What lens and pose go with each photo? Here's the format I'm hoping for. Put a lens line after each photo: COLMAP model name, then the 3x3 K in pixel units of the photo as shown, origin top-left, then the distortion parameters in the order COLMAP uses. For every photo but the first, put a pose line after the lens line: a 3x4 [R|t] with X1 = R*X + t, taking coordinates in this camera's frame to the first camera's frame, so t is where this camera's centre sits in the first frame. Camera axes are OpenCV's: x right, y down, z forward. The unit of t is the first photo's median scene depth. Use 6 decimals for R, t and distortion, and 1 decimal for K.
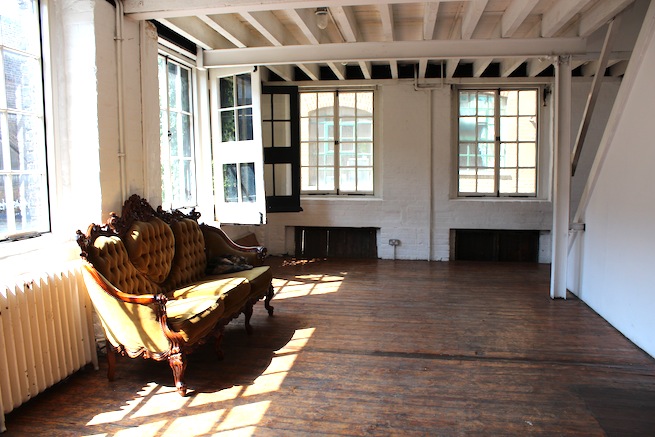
lens RADIAL K [[547.9, 0, 327.5], [0, 547.9, 218.5], [0, 0, 1]] dist [-0.171431, 0.173517]
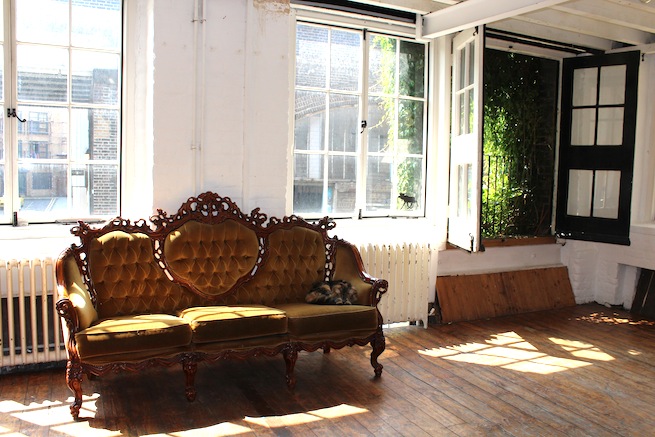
lens RADIAL K [[597.6, 0, 327.5], [0, 597.6, 218.5], [0, 0, 1]] dist [-0.130003, 0.120394]
pose [[0.590938, 0.101803, -0.800268, 0.578115], [-0.111215, 0.992814, 0.044174, -0.068866], [0.799014, 0.062898, 0.598013, 0.592073]]
